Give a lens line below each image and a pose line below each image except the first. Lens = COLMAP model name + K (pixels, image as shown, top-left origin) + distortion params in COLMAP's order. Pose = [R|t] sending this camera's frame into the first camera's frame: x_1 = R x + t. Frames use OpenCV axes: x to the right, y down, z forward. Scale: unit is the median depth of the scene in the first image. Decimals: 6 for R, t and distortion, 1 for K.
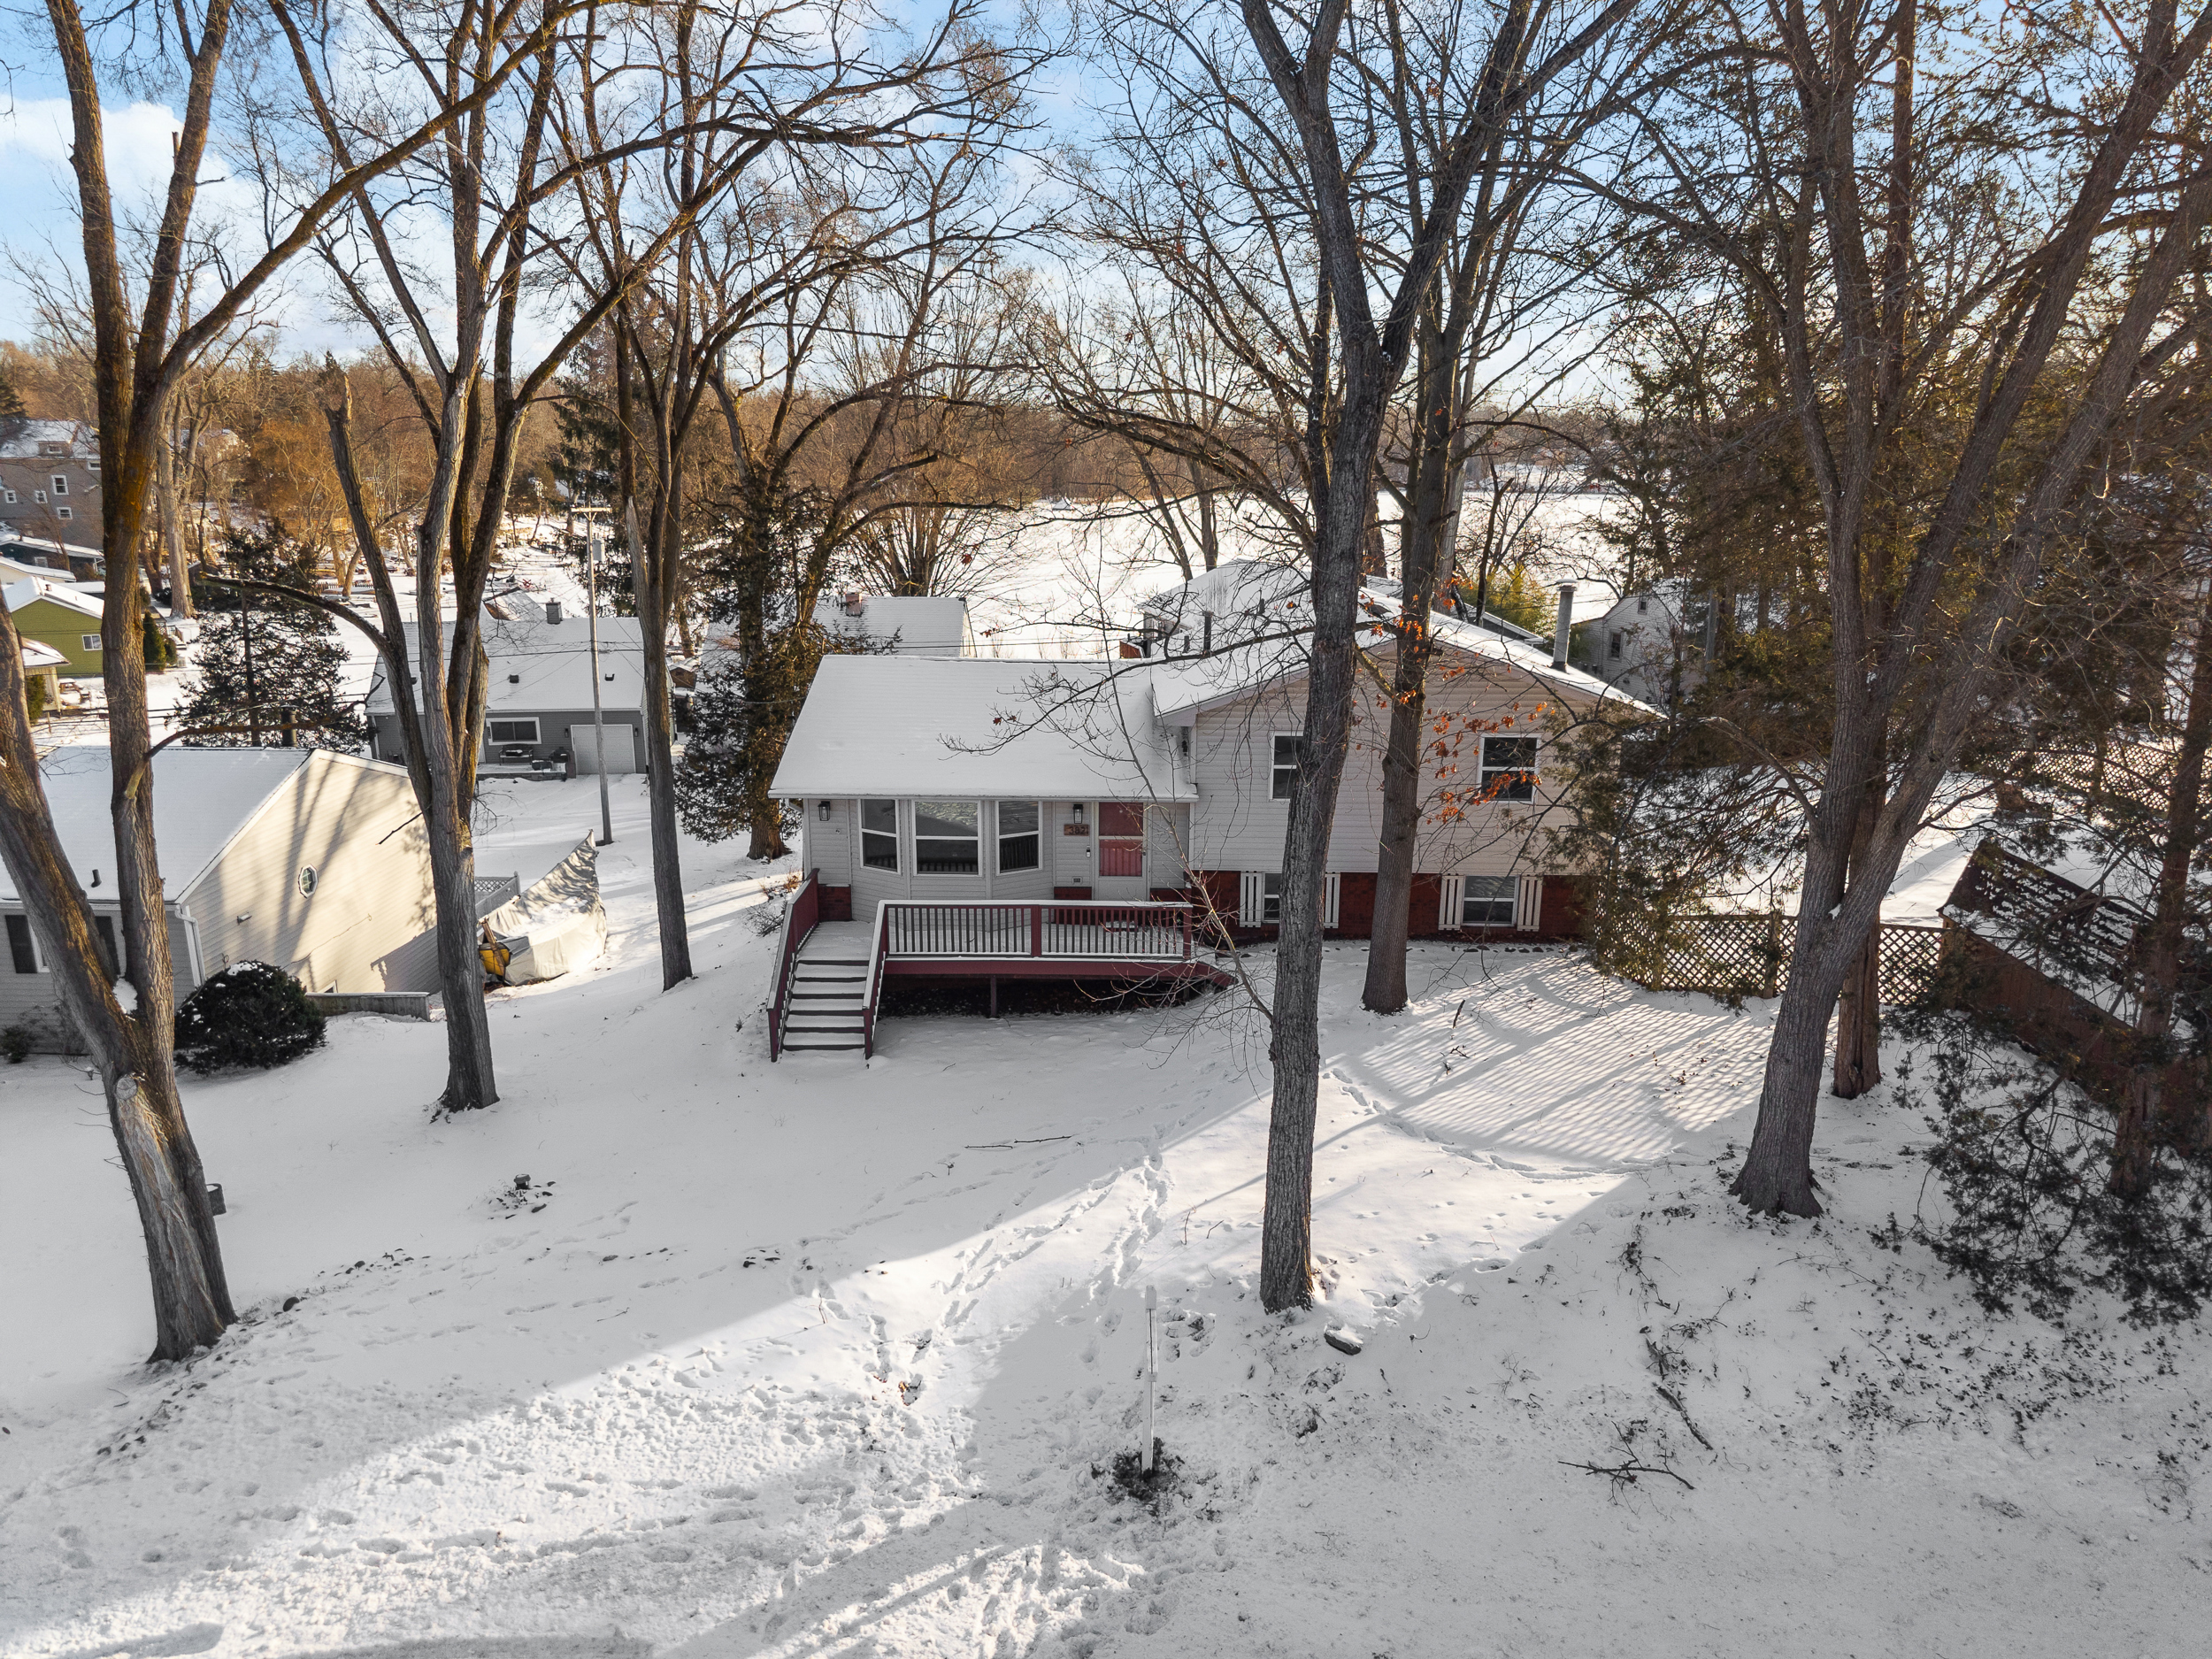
lens RADIAL K [[1493.3, 0, 1114.4], [0, 1493.3, 825.9], [0, 0, 1]] dist [0.025026, -0.016756]
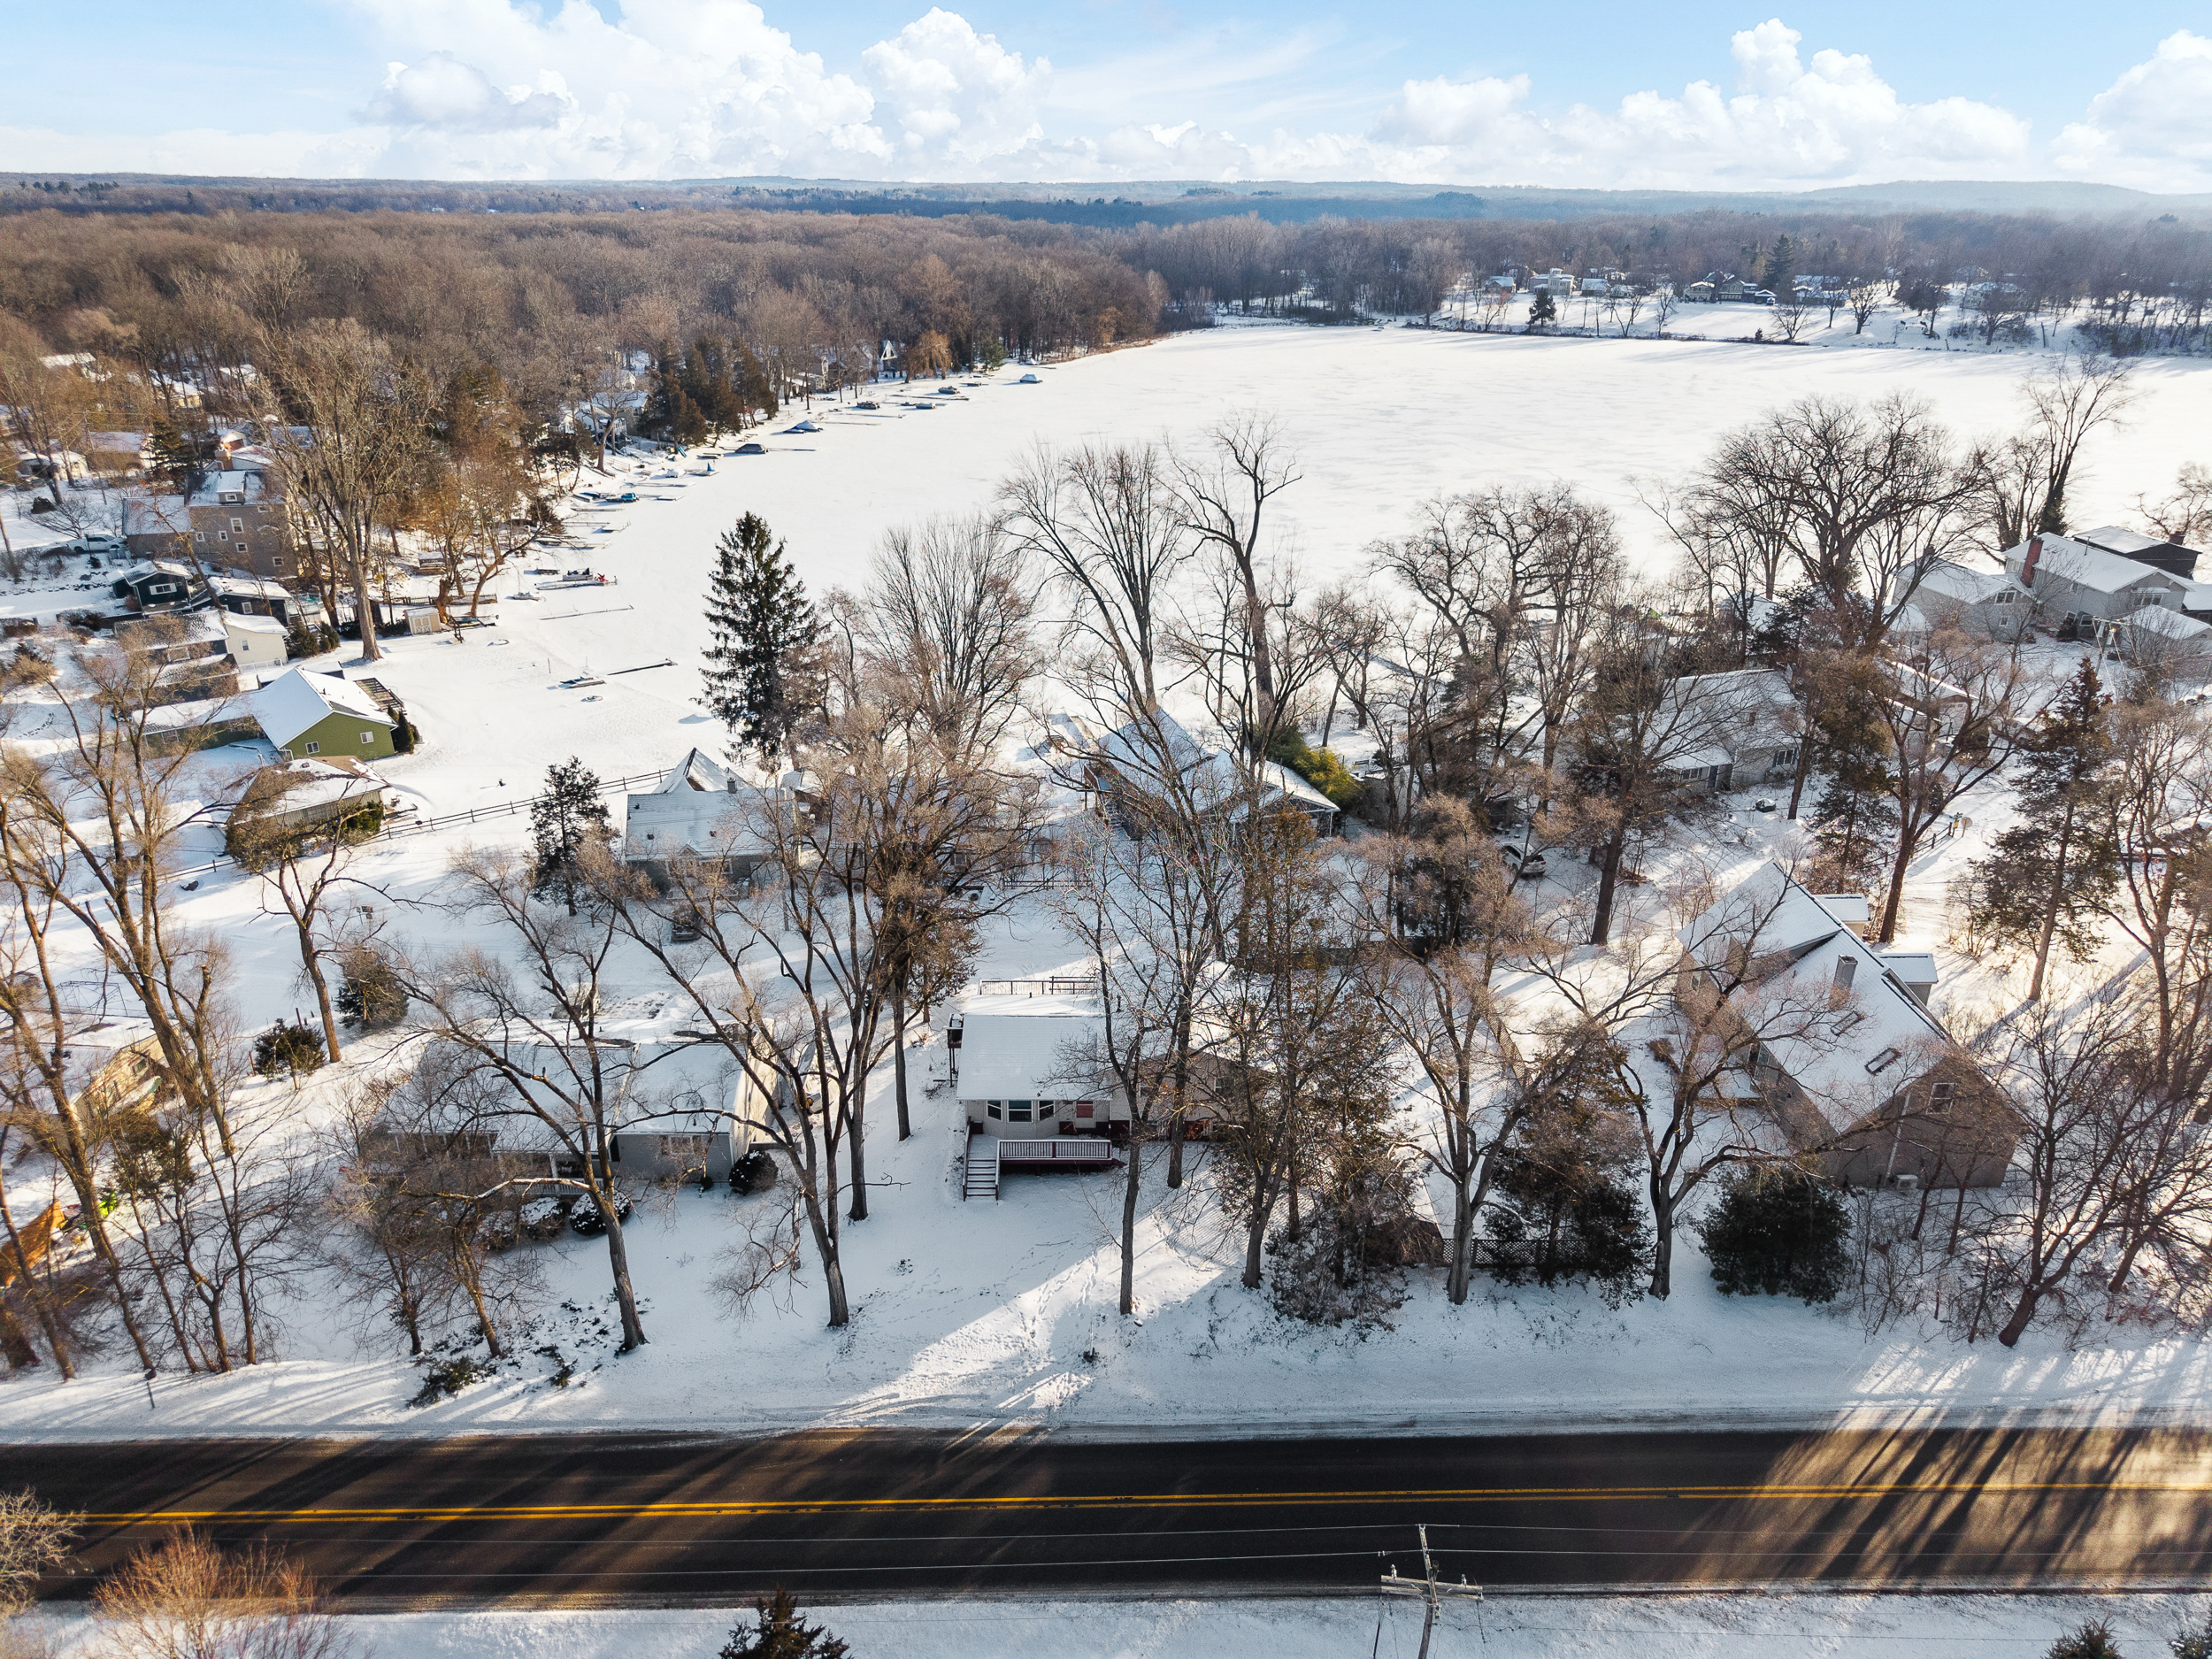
lens RADIAL K [[1493.3, 0, 1112.1], [0, 1493.3, 825.0], [0, 0, 1]] dist [0.025026, -0.016756]
pose [[0.999789, -0.010443, 0.017703, 0.020648], [0.007560, 0.987770, 0.155734, -1.603144], [-0.019113, -0.155568, 0.987640, -2.769463]]
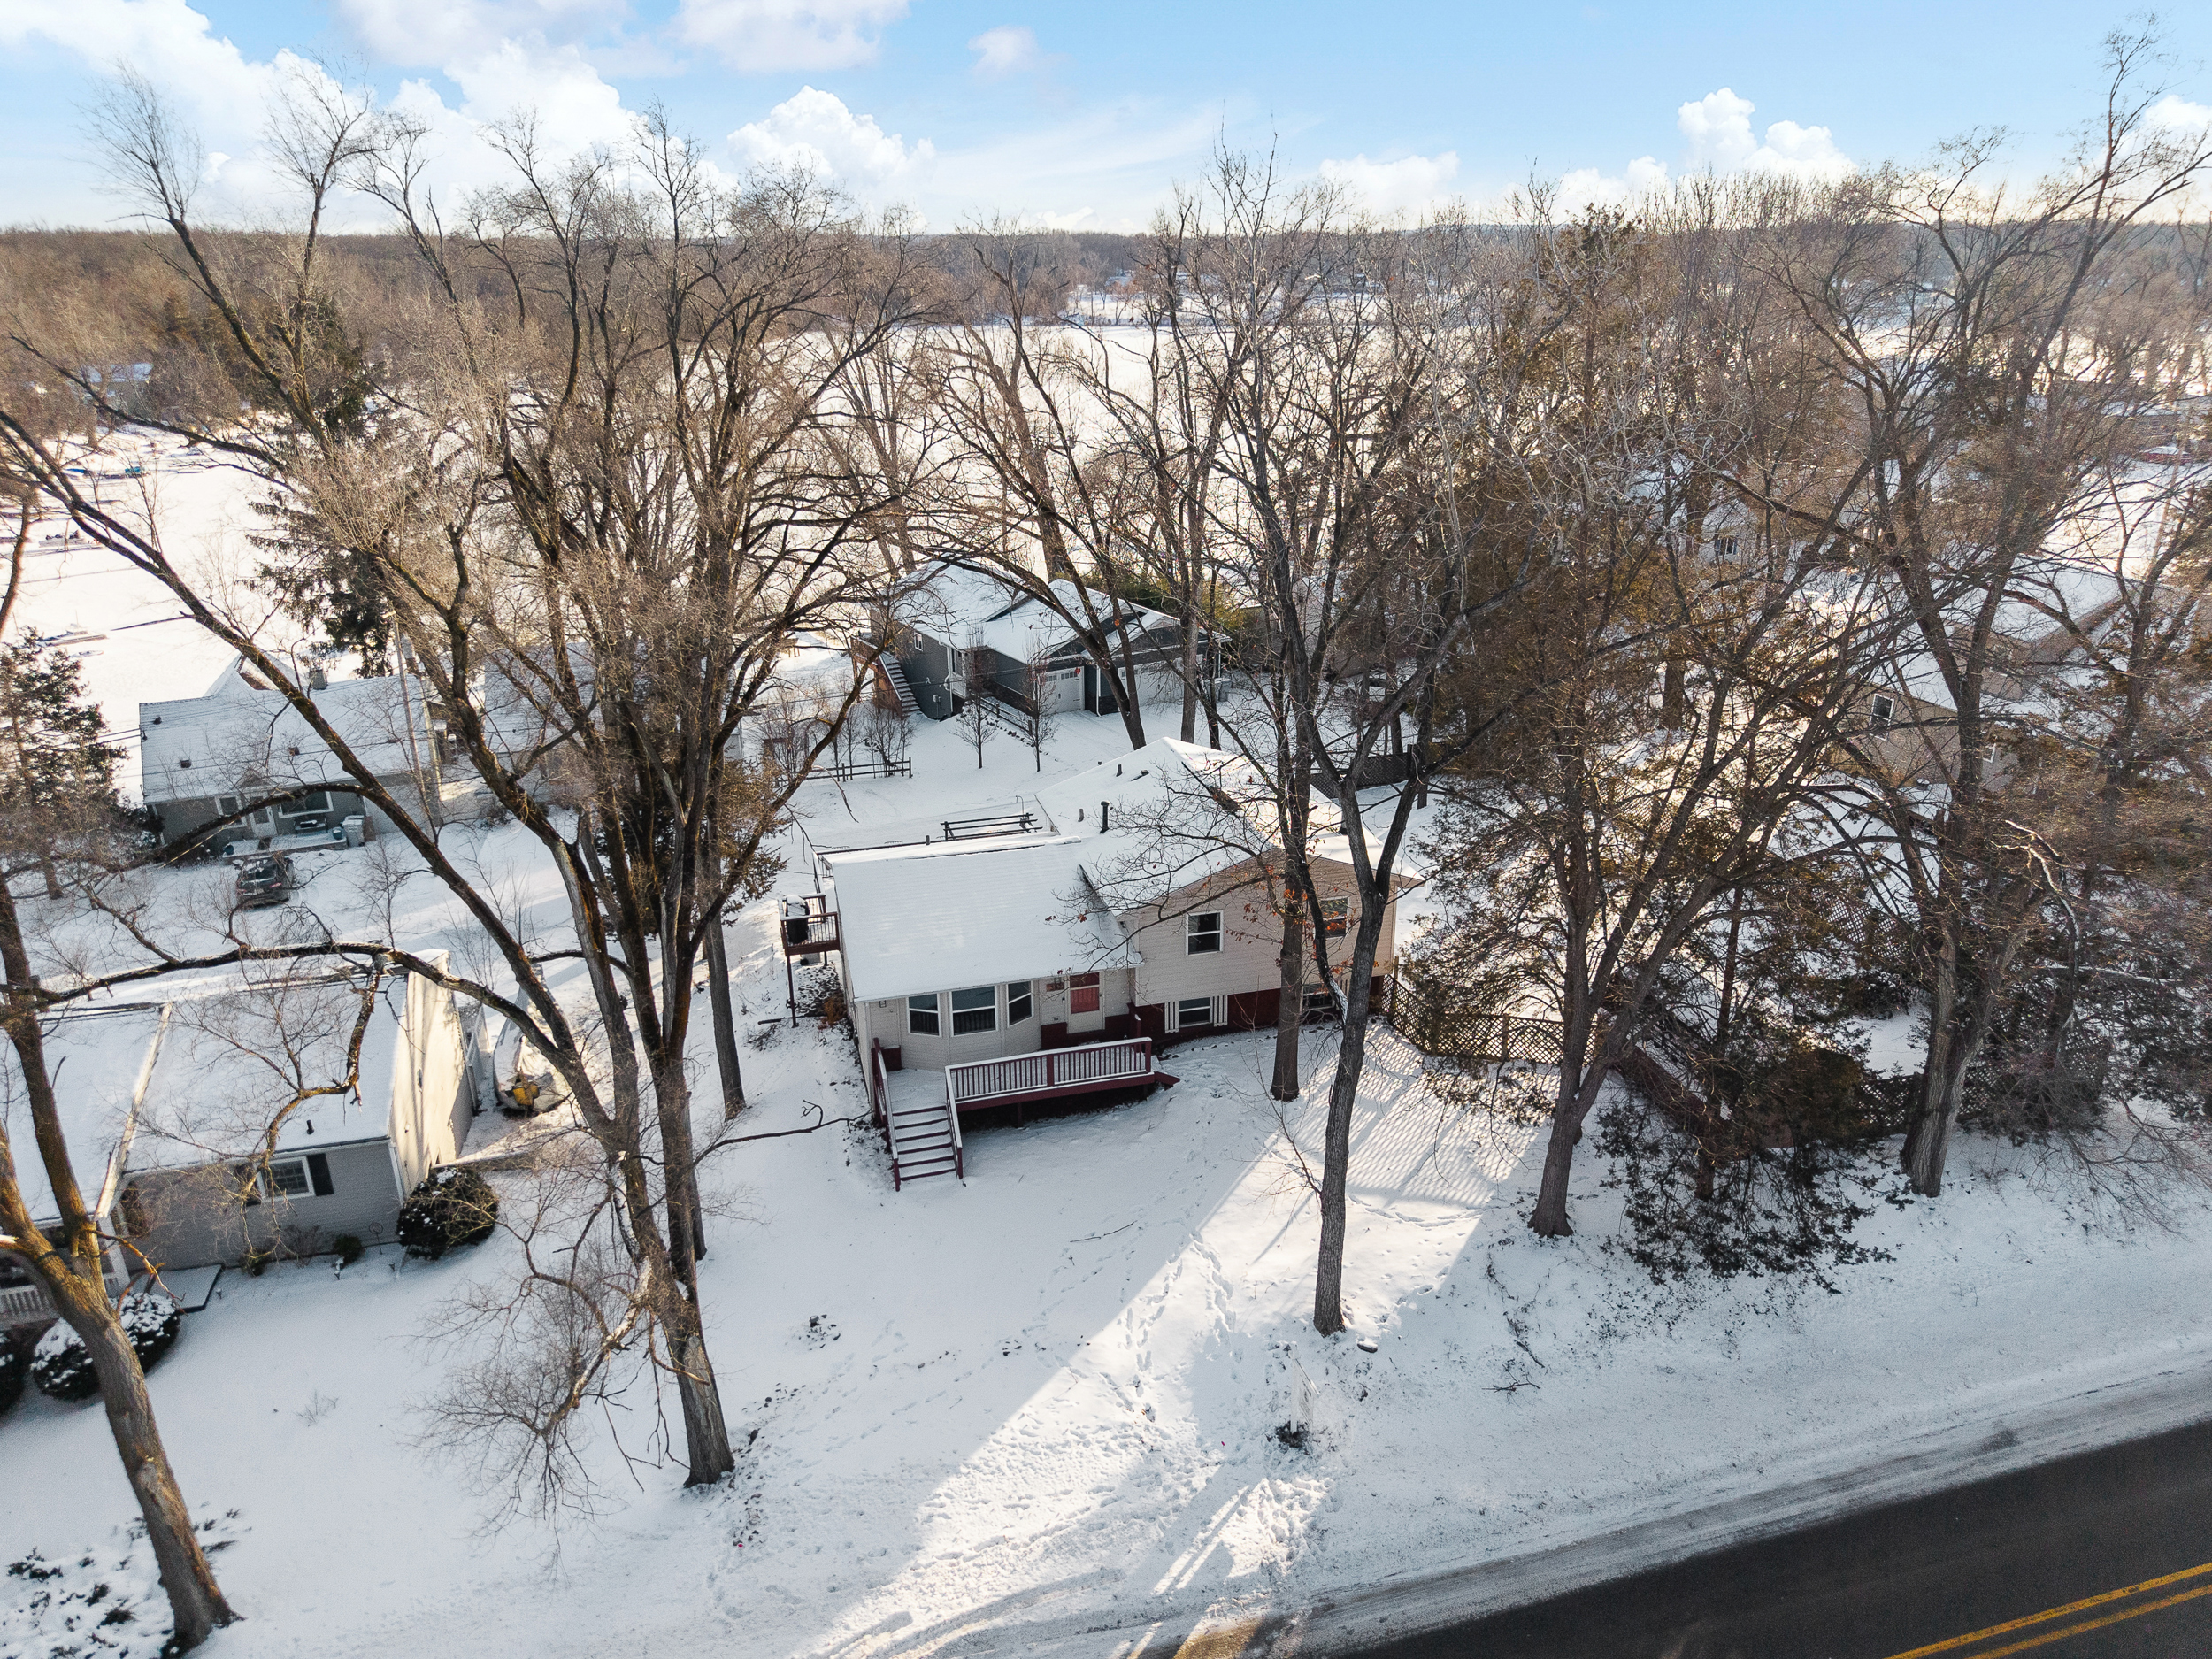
lens RADIAL K [[1493.3, 0, 1110.4], [0, 1493.3, 846.8], [0, 0, 1]] dist [0.025026, -0.016756]
pose [[0.960678, -0.116995, 0.251812, -0.573984], [0.083722, 0.986741, 0.139045, -0.589555], [-0.264741, -0.112495, 0.957735, -0.705376]]
